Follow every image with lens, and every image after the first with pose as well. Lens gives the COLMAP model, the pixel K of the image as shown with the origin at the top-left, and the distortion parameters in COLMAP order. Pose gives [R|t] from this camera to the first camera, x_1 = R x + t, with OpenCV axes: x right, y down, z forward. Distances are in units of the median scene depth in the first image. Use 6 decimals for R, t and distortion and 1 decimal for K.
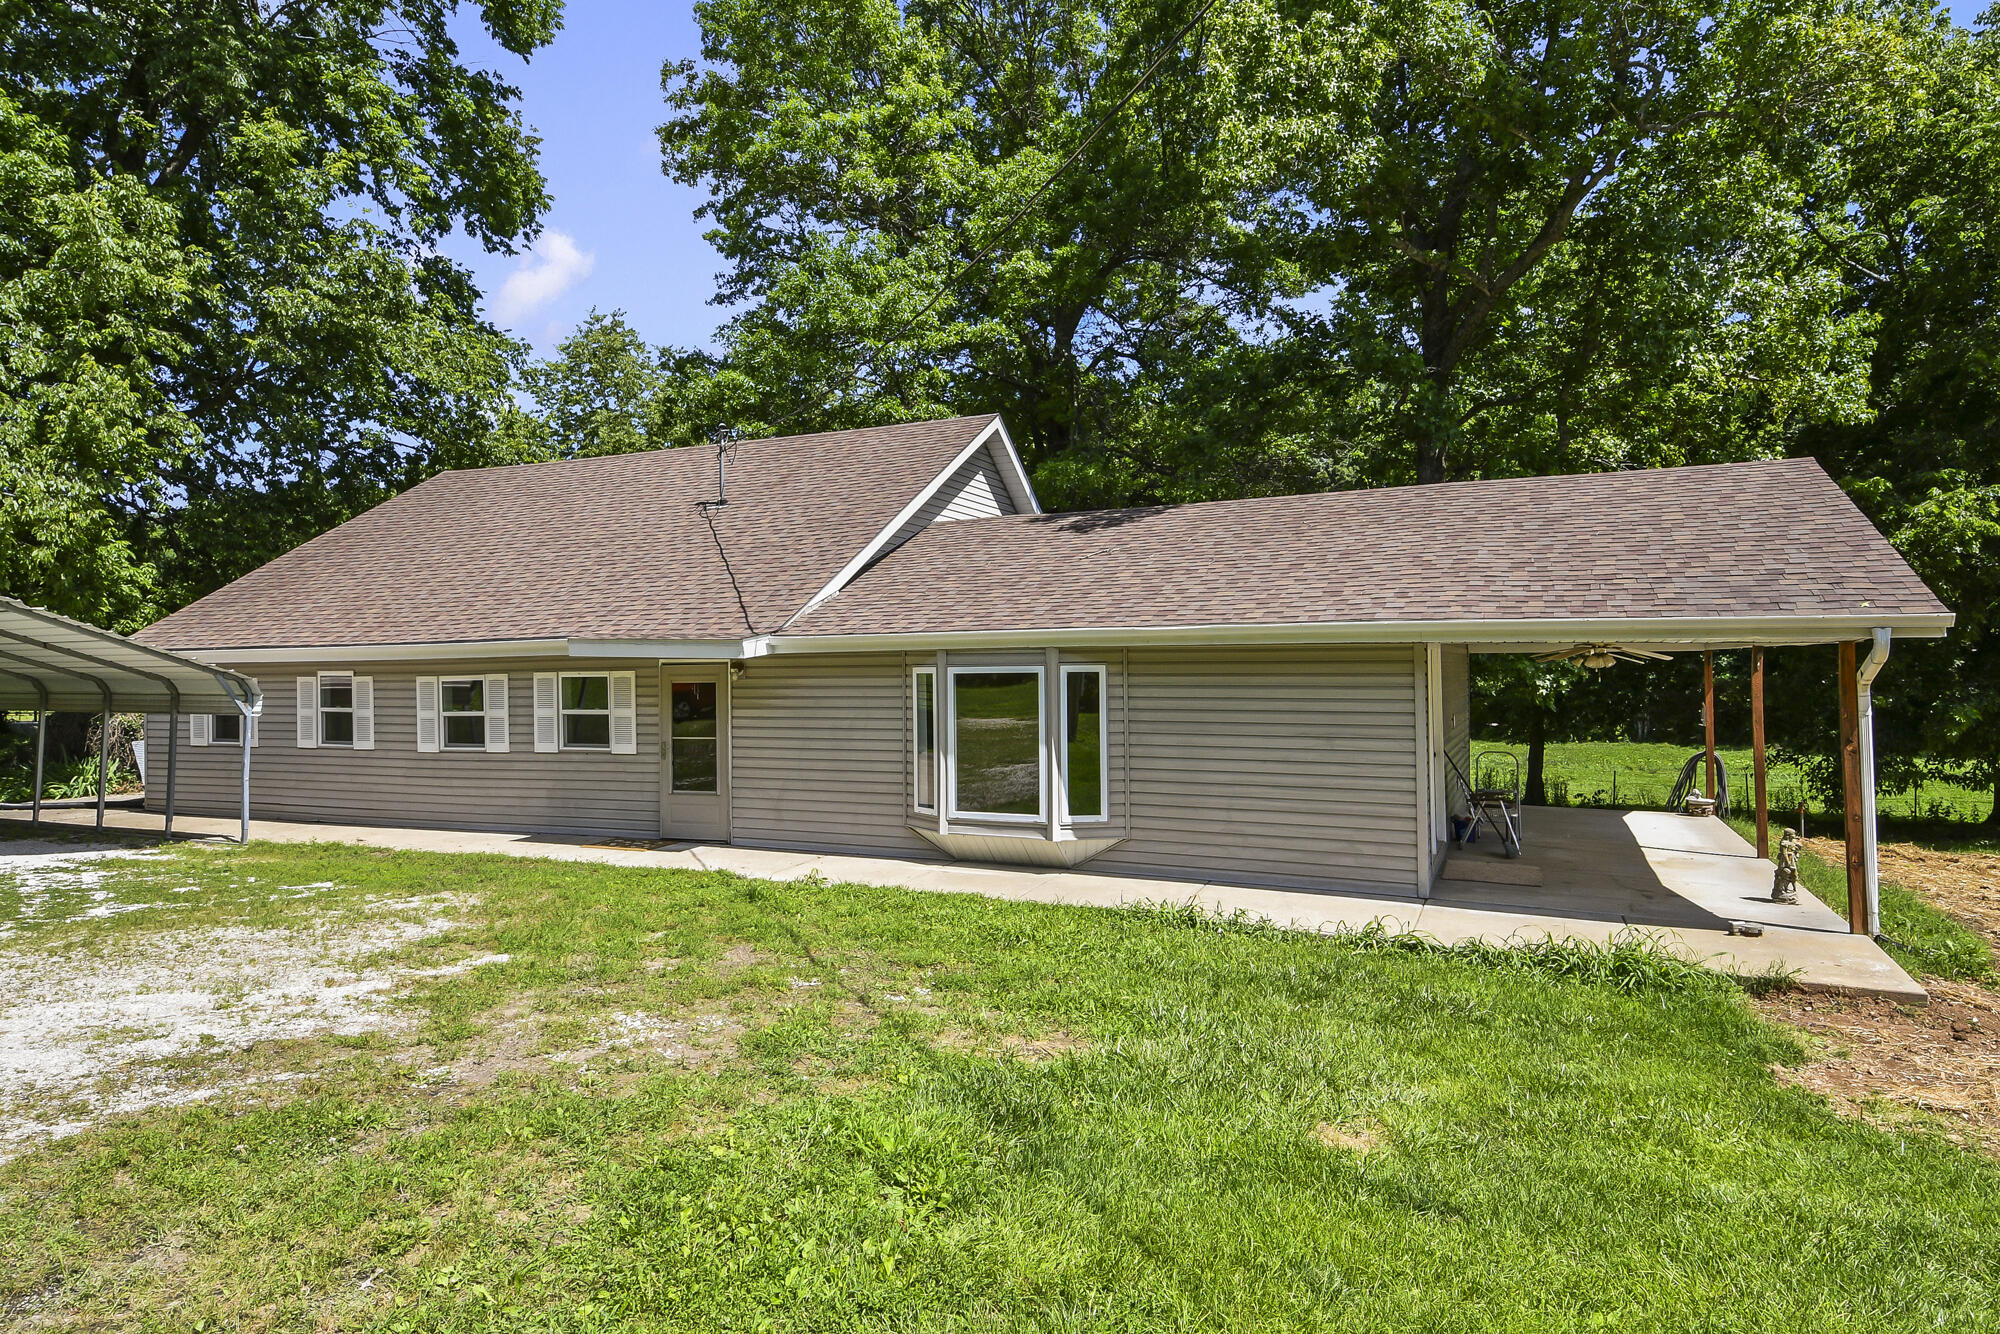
lens RADIAL K [[1157.2, 0, 979.2], [0, 1157.2, 668.4], [0, 0, 1]] dist [0.018842, -0.015079]
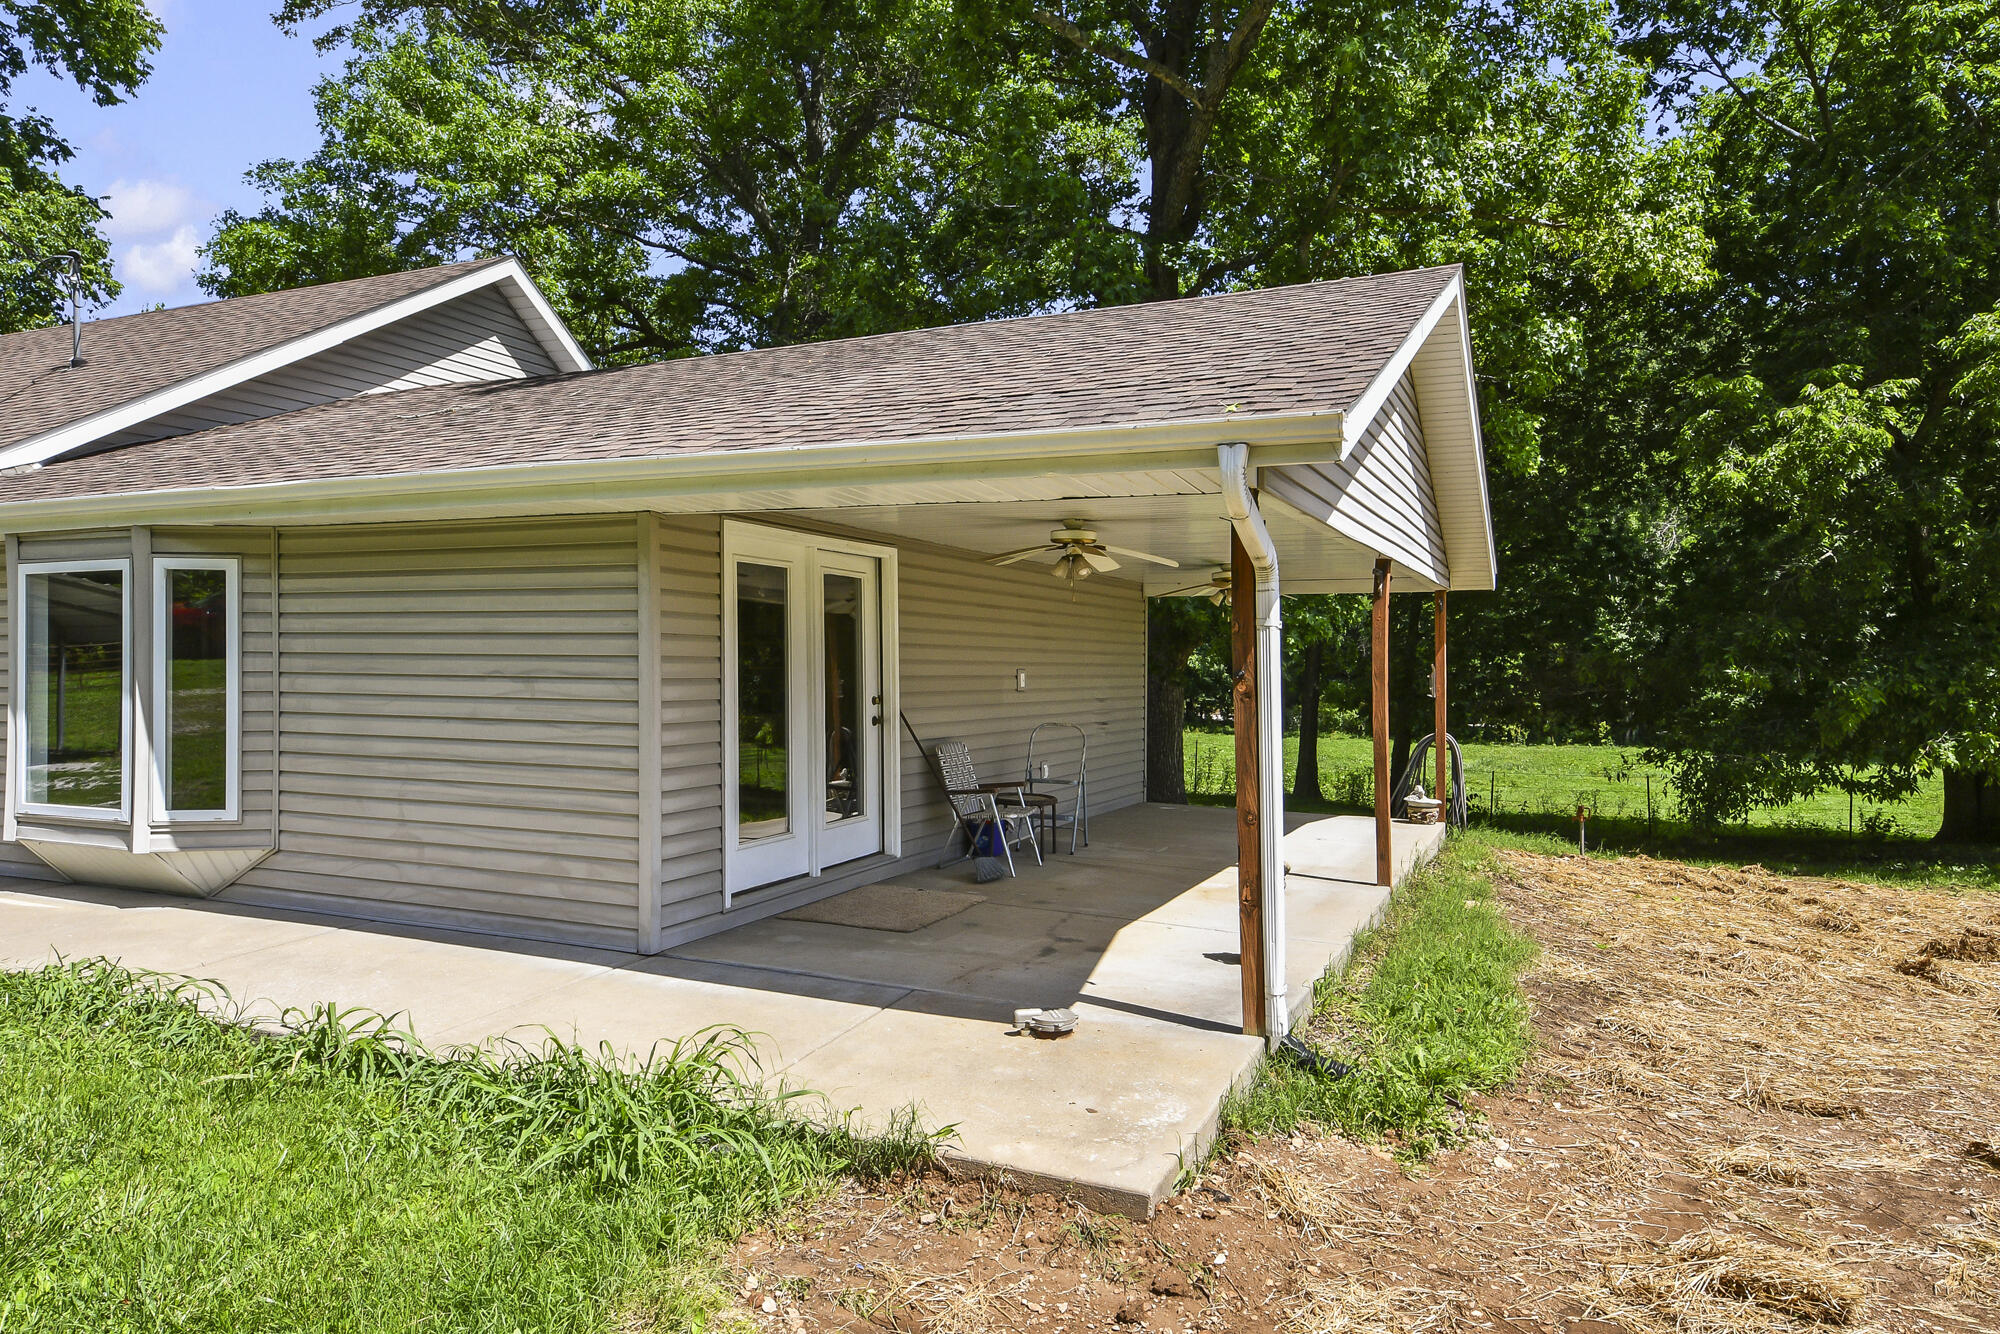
lens RADIAL K [[1270.0, 0, 1002.7], [0, 1270.0, 667.8], [0, 0, 1]] dist [0.034476, 0.002298]
pose [[0.999636, 0.013084, 0.023586, 0.489048], [-0.013173, 0.999907, 0.003585, 0.045738], [-0.023537, -0.003895, 0.999715, 0.325971]]
